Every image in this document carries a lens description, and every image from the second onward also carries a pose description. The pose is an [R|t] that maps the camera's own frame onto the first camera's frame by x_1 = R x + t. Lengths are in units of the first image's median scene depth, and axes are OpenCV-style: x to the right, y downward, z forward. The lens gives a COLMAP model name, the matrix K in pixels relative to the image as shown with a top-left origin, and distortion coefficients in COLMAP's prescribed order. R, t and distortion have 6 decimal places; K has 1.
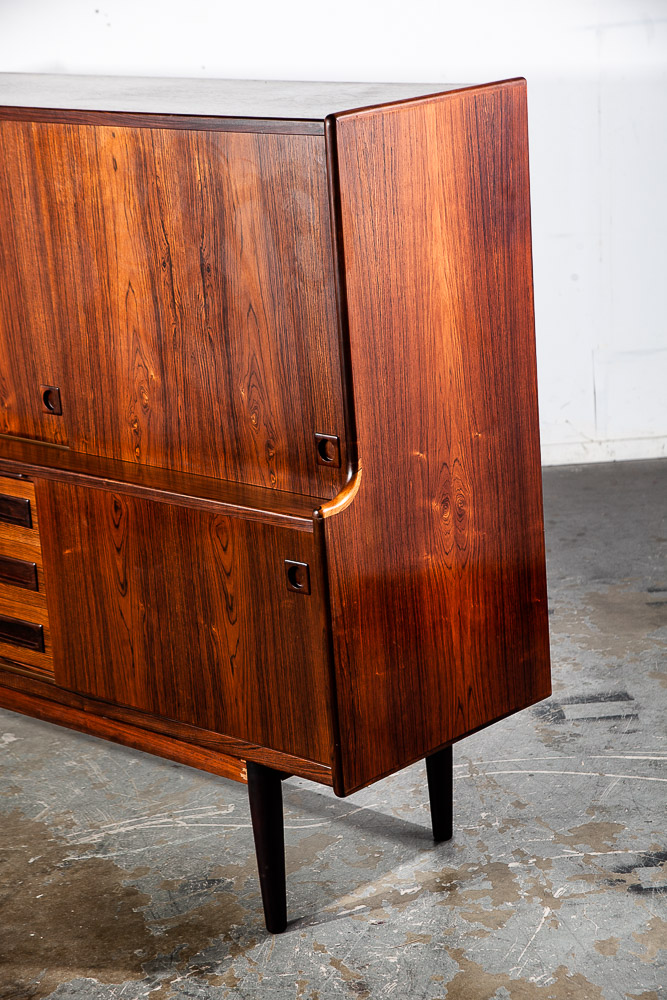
lens RADIAL K [[2360.1, 0, 330.0], [0, 2360.1, 504.4], [0, 0, 1]] dist [0.461193, 0.000000]
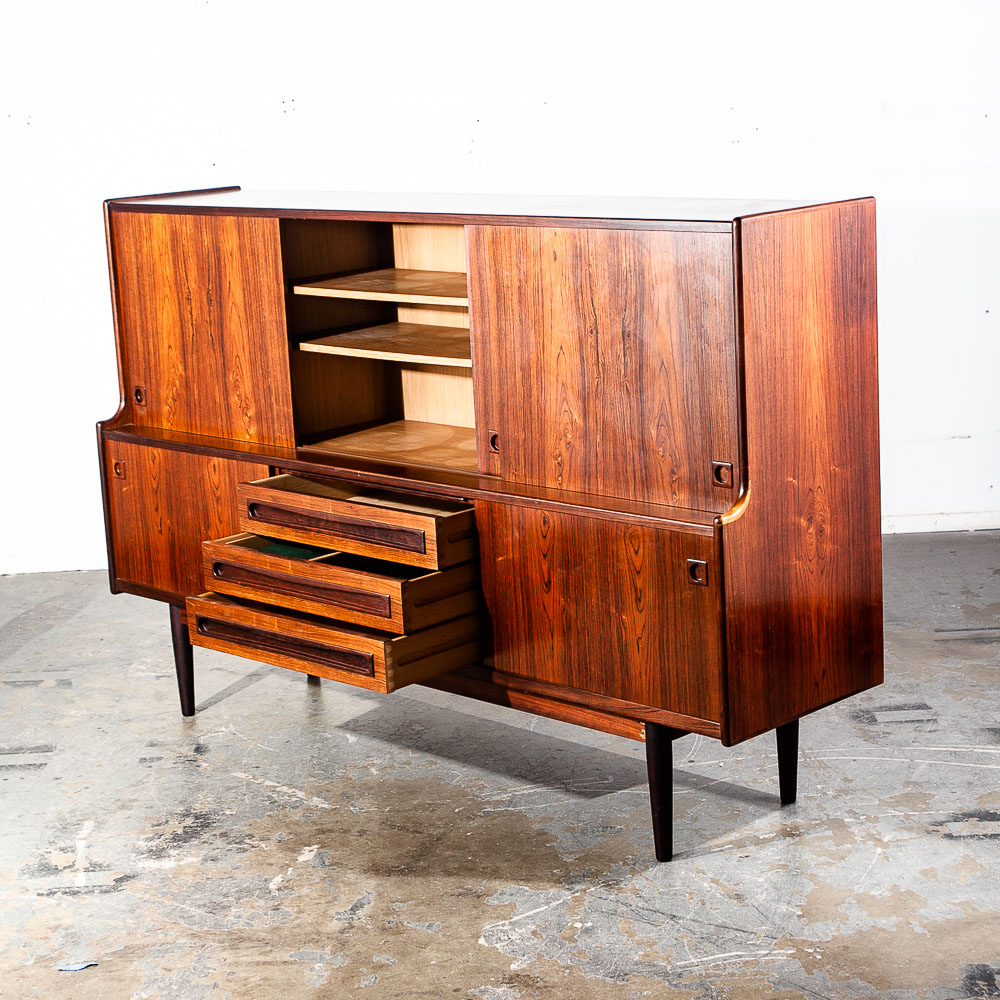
lens RADIAL K [[2318.0, 0, 481.9], [0, 2318.0, 470.2], [0, 0, 1]] dist [0.072421, 0.000000]
pose [[0.999473, 0.022440, -0.023460, -0.095561], [-0.024098, 0.997043, -0.072973, 0.065395], [0.021753, 0.073500, 0.997058, -0.243732]]
